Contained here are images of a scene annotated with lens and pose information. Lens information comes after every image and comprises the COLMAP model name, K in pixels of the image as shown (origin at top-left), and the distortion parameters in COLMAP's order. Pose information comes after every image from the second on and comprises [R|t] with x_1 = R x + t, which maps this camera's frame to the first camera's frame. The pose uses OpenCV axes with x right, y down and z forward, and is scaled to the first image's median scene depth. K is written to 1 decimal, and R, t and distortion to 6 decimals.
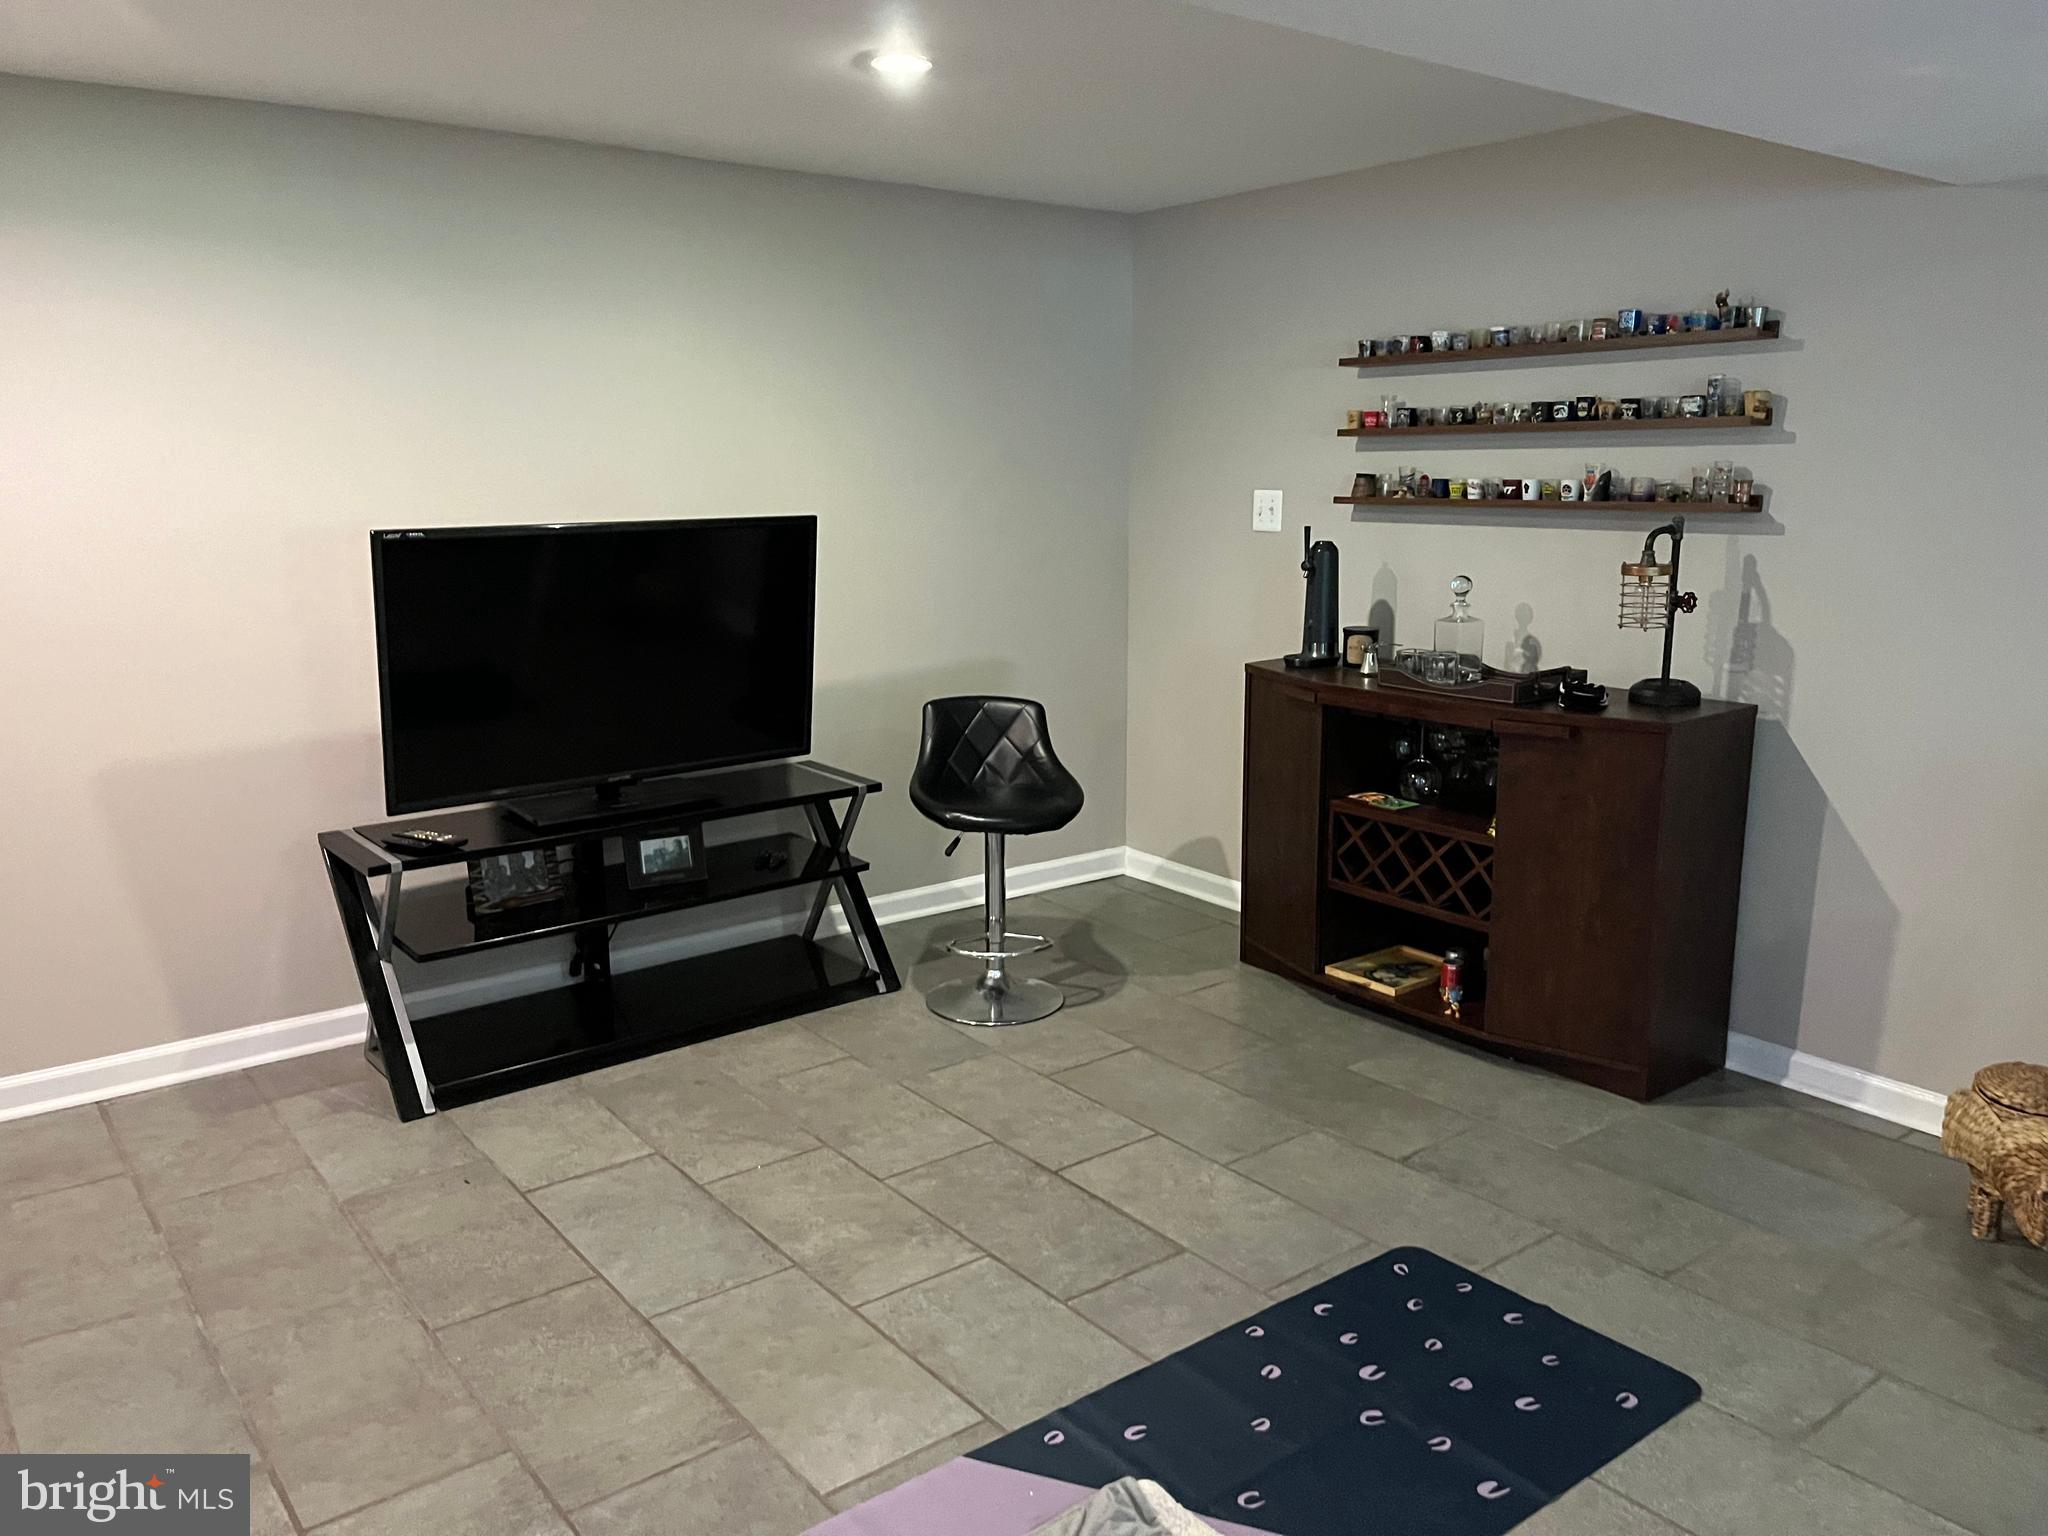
lens RADIAL K [[1537.9, 0, 1033.4], [0, 1537.9, 767.5], [0, 0, 1]] dist [0.073864, -0.099337]
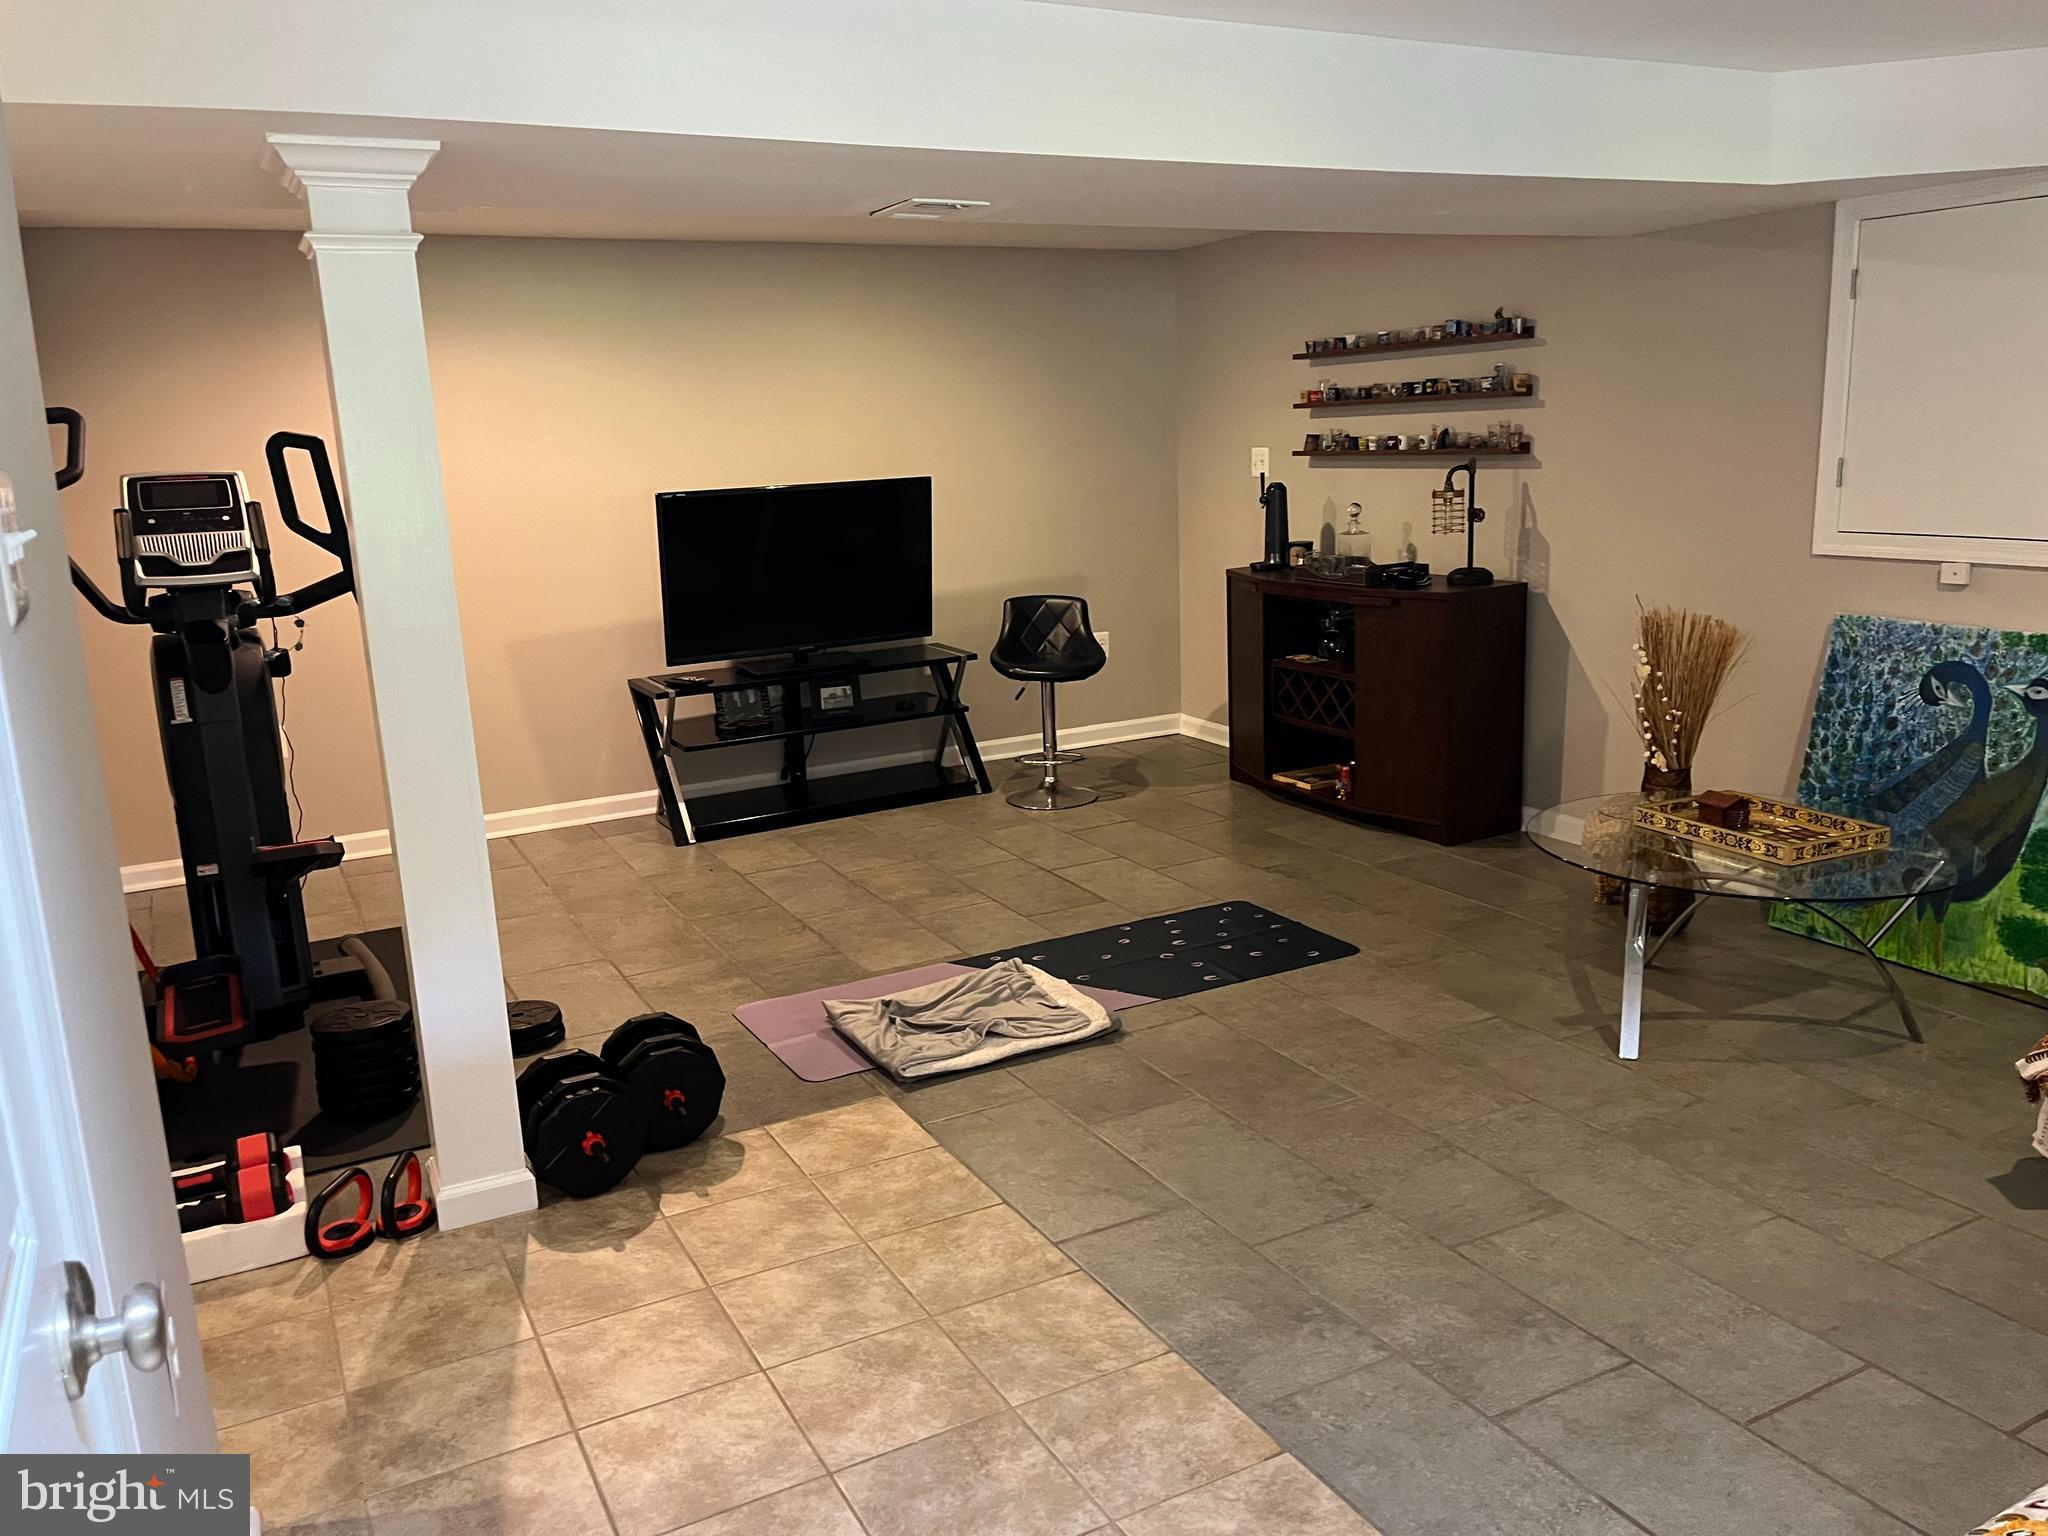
lens RADIAL K [[1532.5, 0, 1025.1], [0, 1532.5, 747.3], [0, 0, 1]] dist [0.095161, -0.144729]
pose [[0.984509, -0.000534, -0.175332, 0.226696], [0.002940, 0.999905, 0.013466, 0.088193], [0.175308, -0.013773, 0.984417, -0.504710]]
